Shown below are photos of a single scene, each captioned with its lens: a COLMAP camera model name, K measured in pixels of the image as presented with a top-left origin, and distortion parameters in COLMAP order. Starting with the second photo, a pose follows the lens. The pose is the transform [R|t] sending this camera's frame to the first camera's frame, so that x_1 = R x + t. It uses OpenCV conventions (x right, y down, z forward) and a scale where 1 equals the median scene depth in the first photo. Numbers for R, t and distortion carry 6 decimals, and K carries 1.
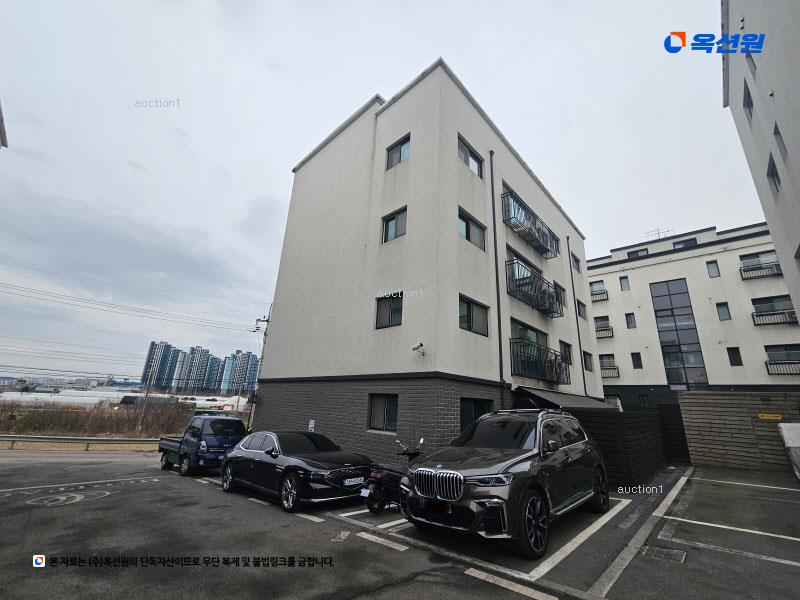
lens RADIAL K [[324.1, 0, 400.0], [0, 324.1, 300.0], [0, 0, 1]] dist [0.001138, 0.000288]
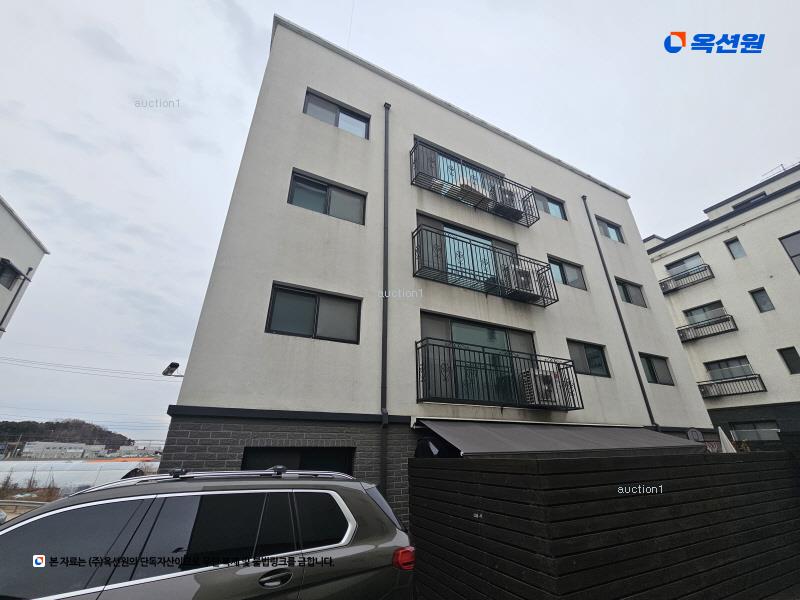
lens RADIAL K [[324.1, 0, 400.0], [0, 324.1, 300.0], [0, 0, 1]] dist [0.001138, 0.000288]
pose [[0.939579, -0.188976, -0.285447, 0.375343], [0.149200, 0.976522, -0.155385, 0.097062], [0.308109, 0.103408, 0.945714, 0.283593]]
